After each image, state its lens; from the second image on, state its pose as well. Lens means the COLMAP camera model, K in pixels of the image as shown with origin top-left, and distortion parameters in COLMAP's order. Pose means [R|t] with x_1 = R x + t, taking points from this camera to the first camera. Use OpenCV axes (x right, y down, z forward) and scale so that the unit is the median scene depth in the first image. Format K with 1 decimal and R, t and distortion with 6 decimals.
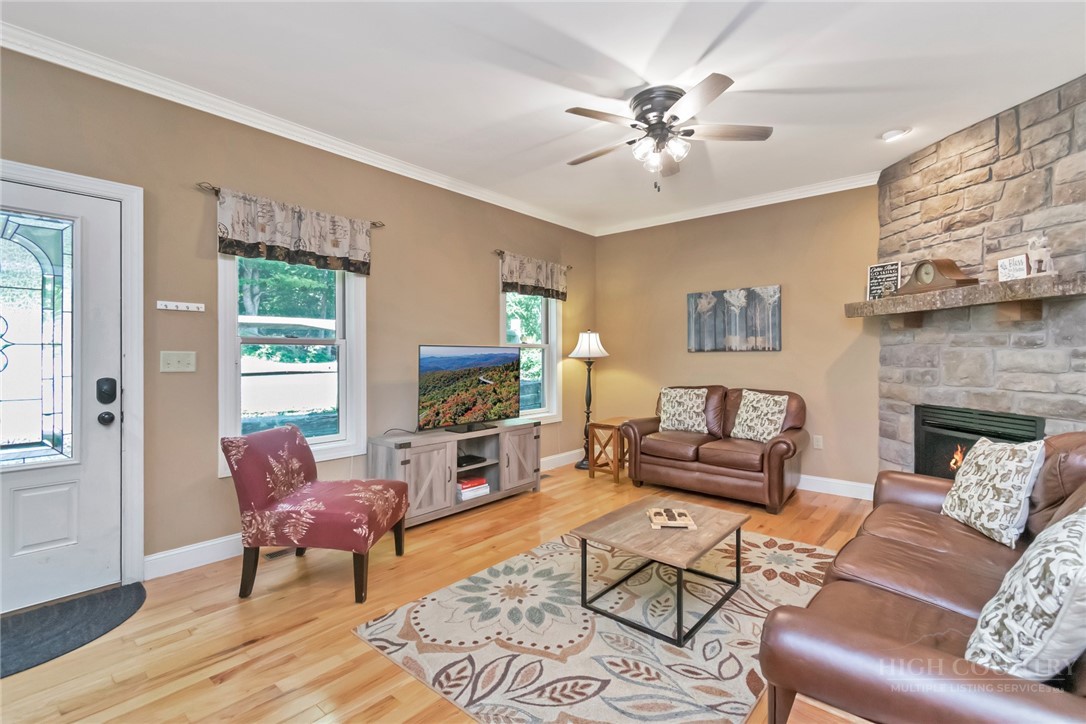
lens RADIAL K [[490.5, 0, 546.3], [0, 490.5, 347.6], [0, 0, 1]] dist [-0.000812, -0.000290]
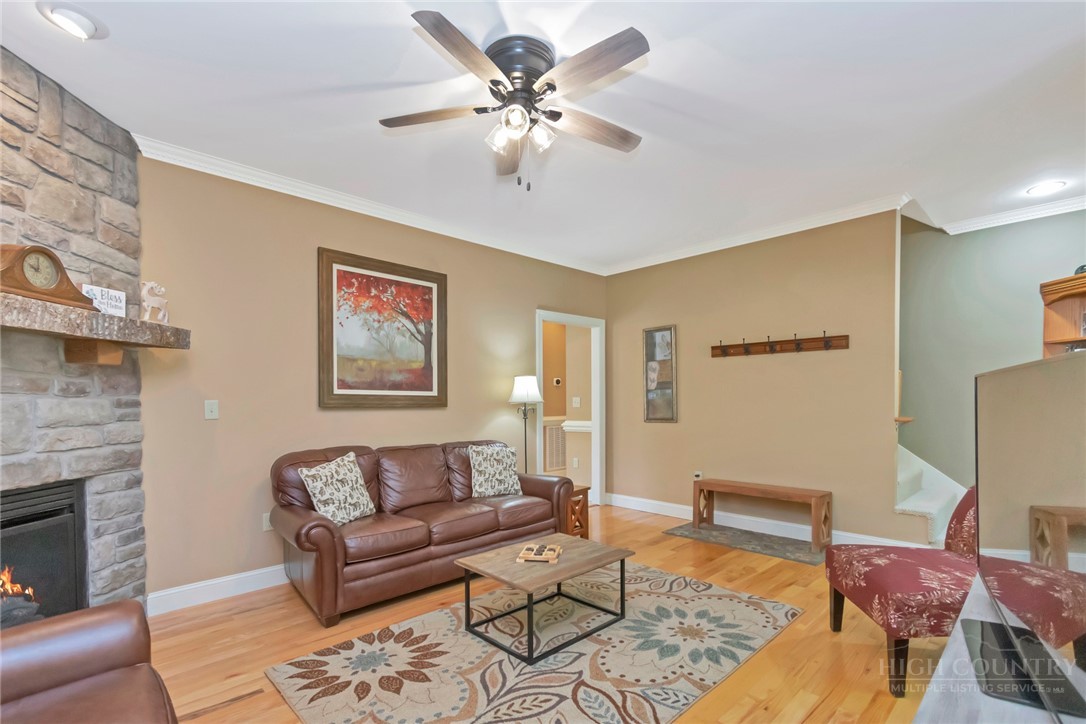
lens RADIAL K [[504.9, 0, 543.6], [0, 504.9, 411.1], [0, 0, 1]] dist [0.002428, 0.000439]
pose [[-0.995106, 0.007494, 0.098532, 0.120143], [0.008299, 0.999935, 0.007769, 0.026634], [-0.098468, 0.008549, -0.995104, 1.862749]]
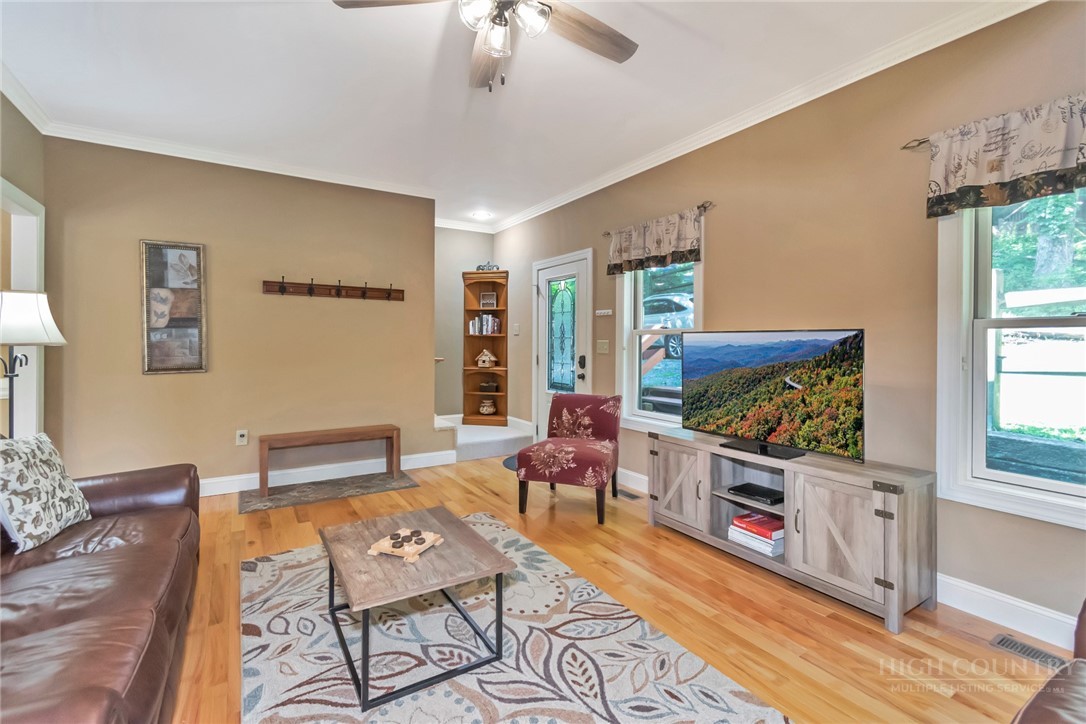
lens RADIAL K [[490.5, 0, 546.3], [0, 490.5, 347.6], [0, 0, 1]] dist [-0.000812, -0.000290]
pose [[-0.298405, 0.008459, -0.954402, 0.849136], [0.009365, 0.999939, 0.005934, 0.019276], [0.954393, -0.007168, -0.298466, 1.305395]]
